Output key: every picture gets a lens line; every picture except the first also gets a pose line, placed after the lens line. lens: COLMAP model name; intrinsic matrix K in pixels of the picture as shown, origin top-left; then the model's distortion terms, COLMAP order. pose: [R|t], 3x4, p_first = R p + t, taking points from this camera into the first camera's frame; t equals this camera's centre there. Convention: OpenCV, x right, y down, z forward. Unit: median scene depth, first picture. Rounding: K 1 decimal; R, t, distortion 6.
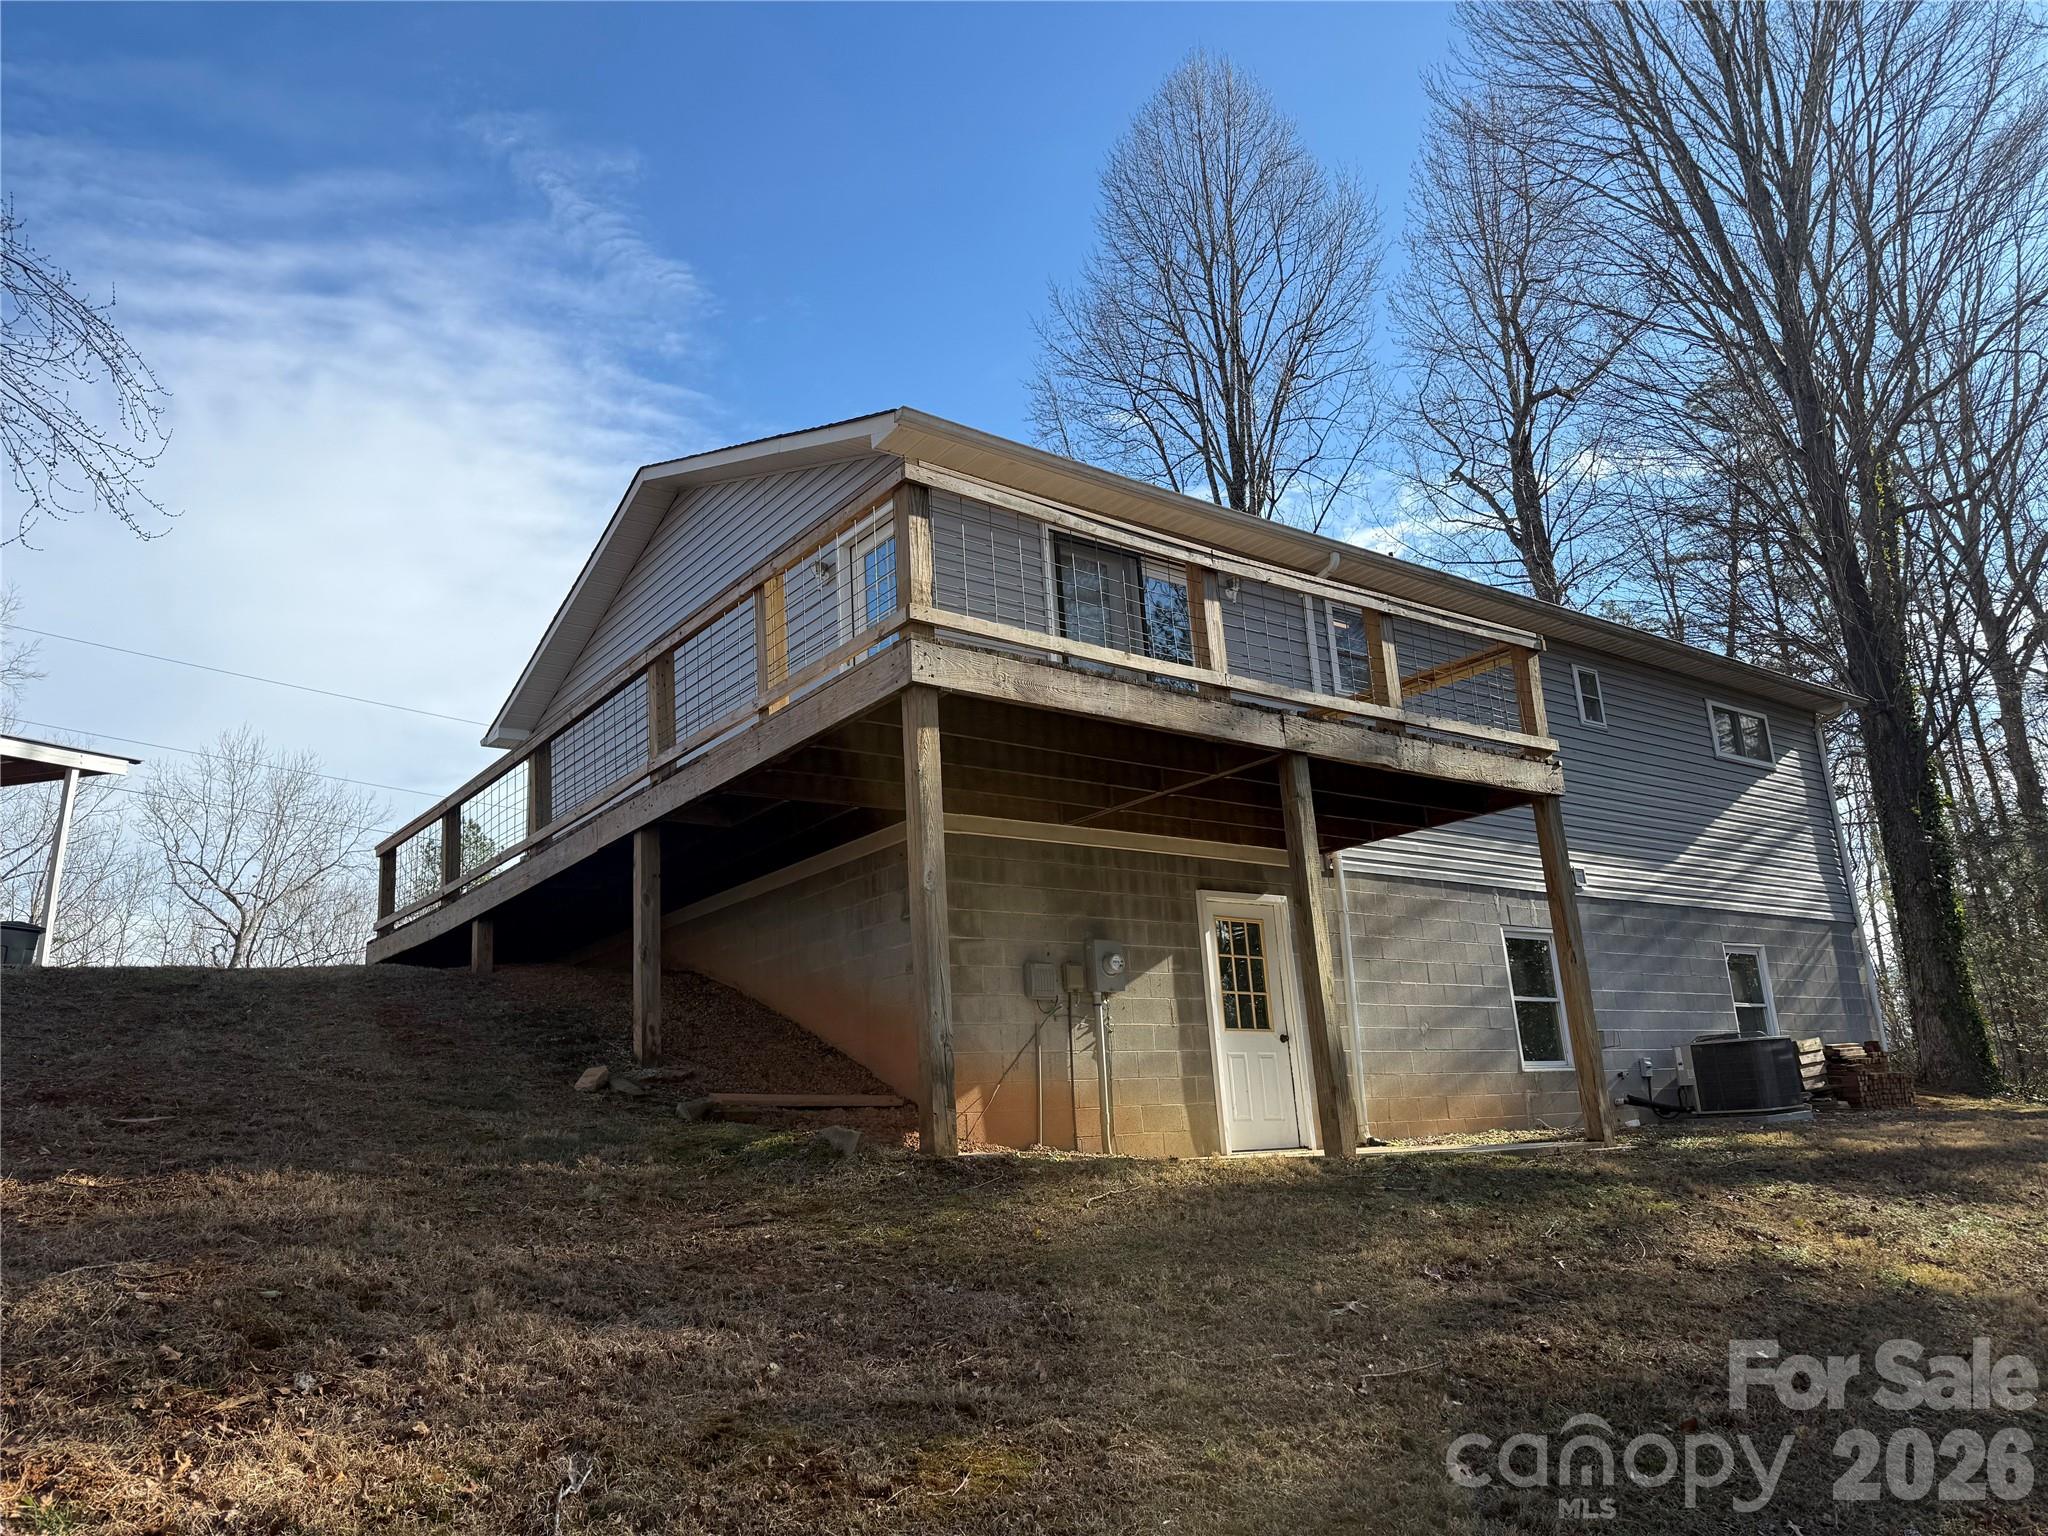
lens RADIAL K [[1429.2, 0, 1025.2], [0, 1429.2, 764.6], [0, 0, 1]] dist [0.072015, -0.083982]
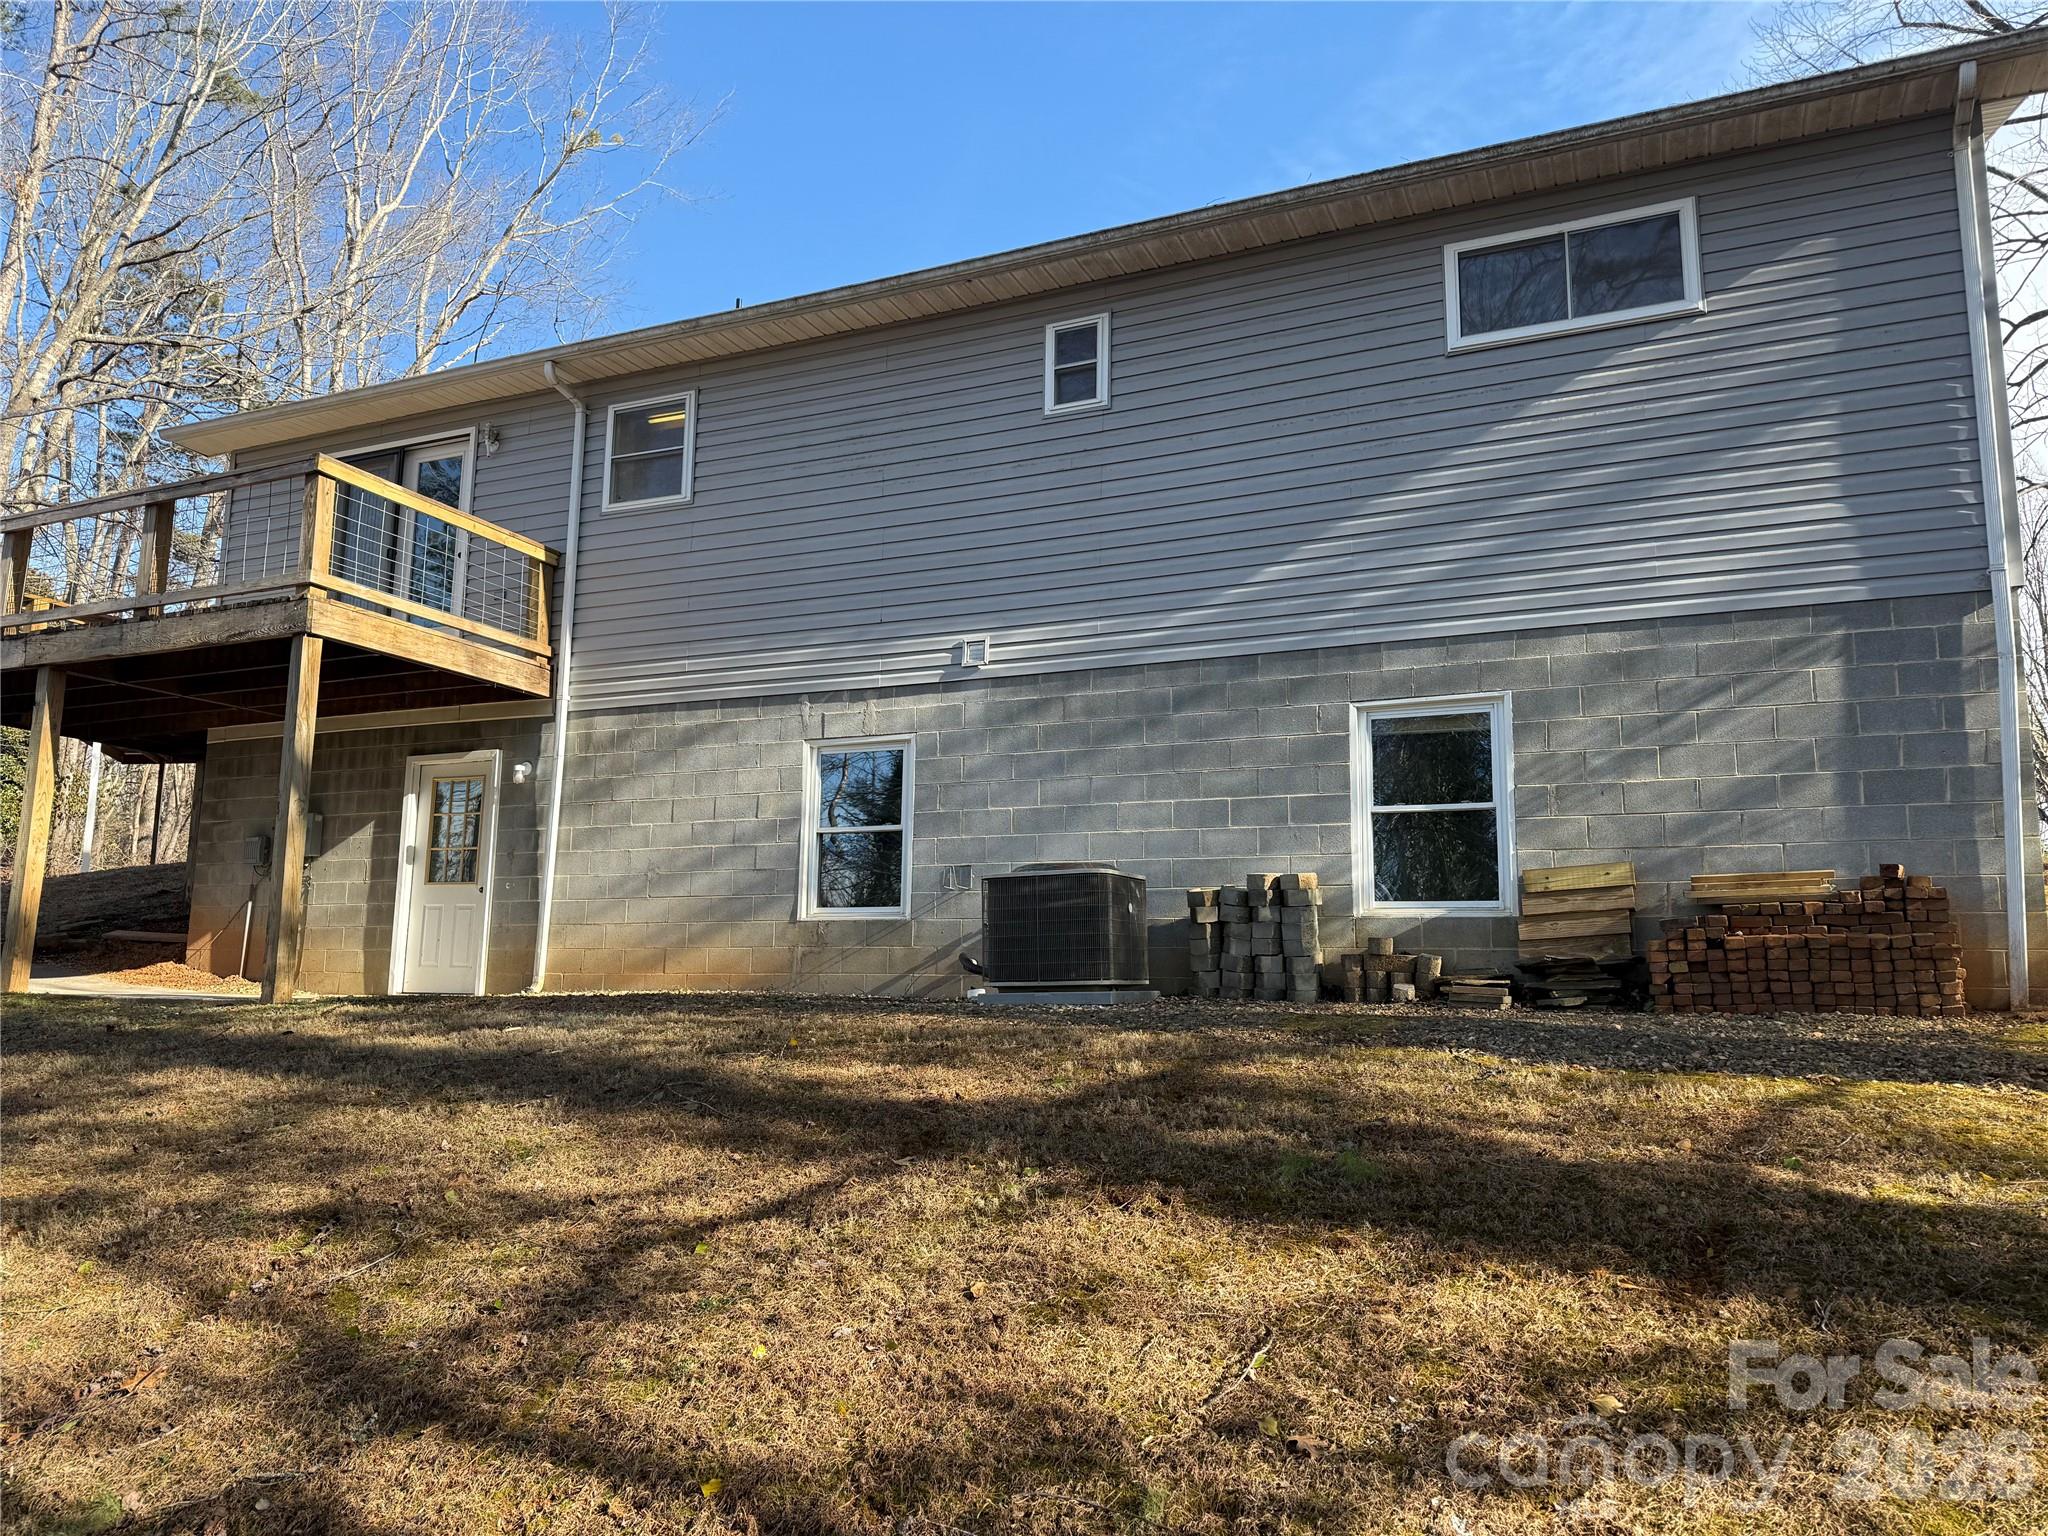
lens RADIAL K [[1429.2, 0, 1009.8], [0, 1429.2, 781.8], [0, 0, 1]] dist [0.072015, -0.083982]
pose [[0.489066, -0.068103, -0.869584, 1.123144], [0.183405, 0.982689, 0.026188, 0.140571], [0.852747, -0.172294, 0.493090, 0.742496]]
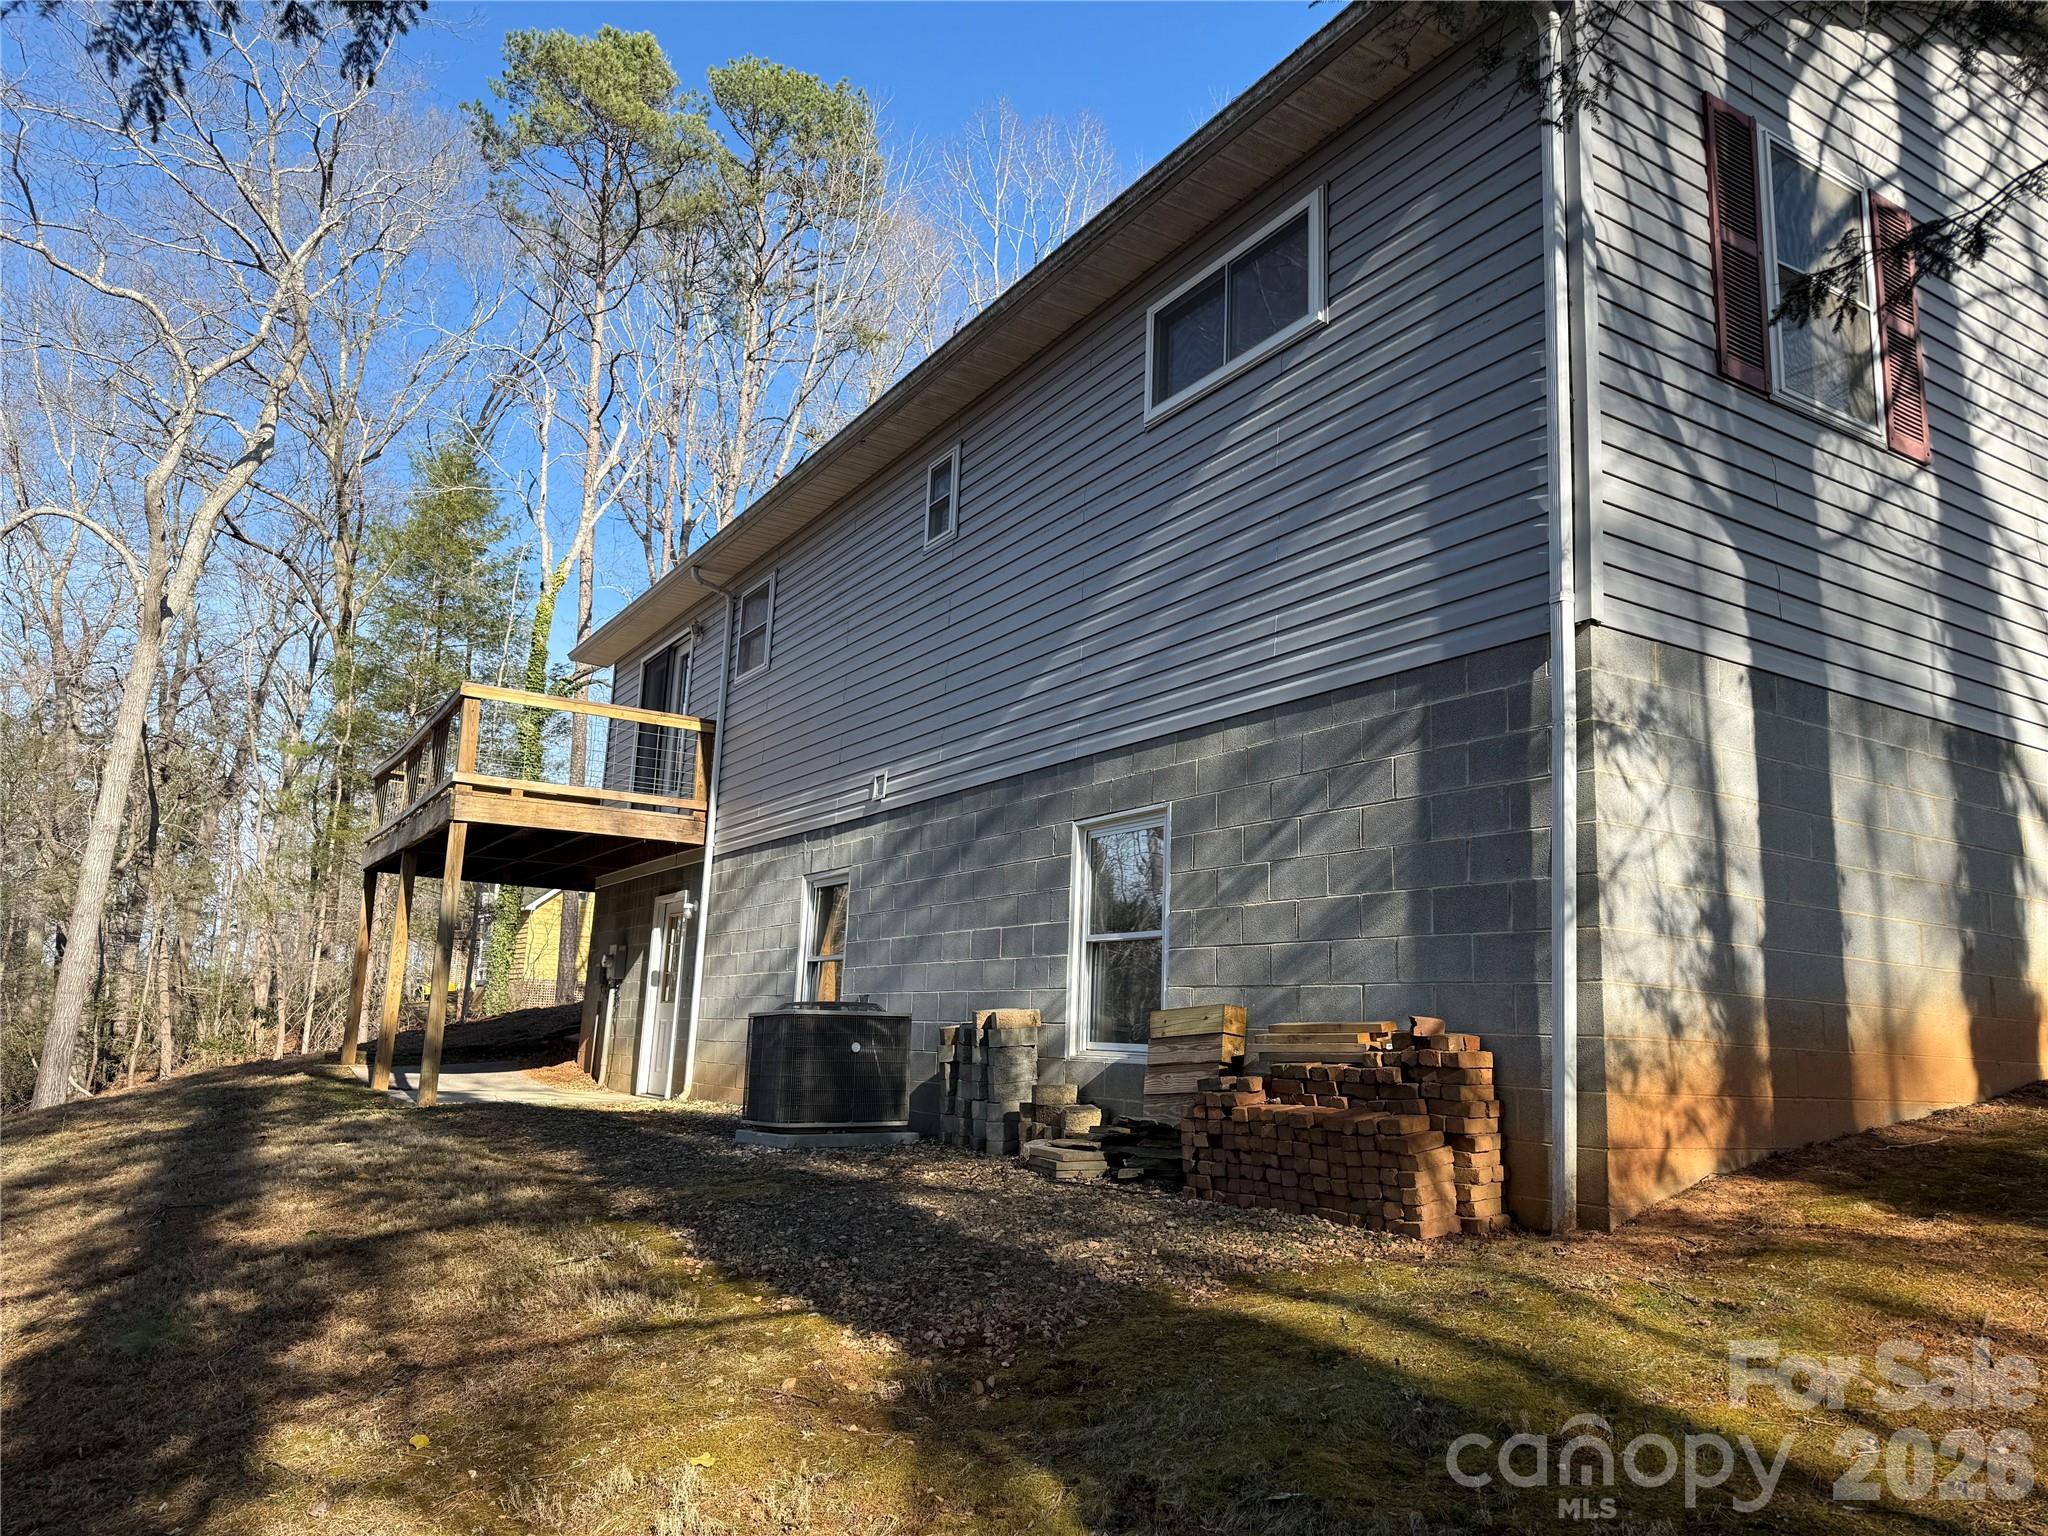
lens RADIAL K [[1429.2, 0, 1027.2], [0, 1429.2, 778.0], [0, 0, 1]] dist [0.072015, -0.083982]
pose [[-0.100931, -0.128000, -0.986625, 1.236374], [0.223264, 0.963482, -0.147837, 0.222887], [0.969518, -0.235200, -0.068667, 1.267193]]
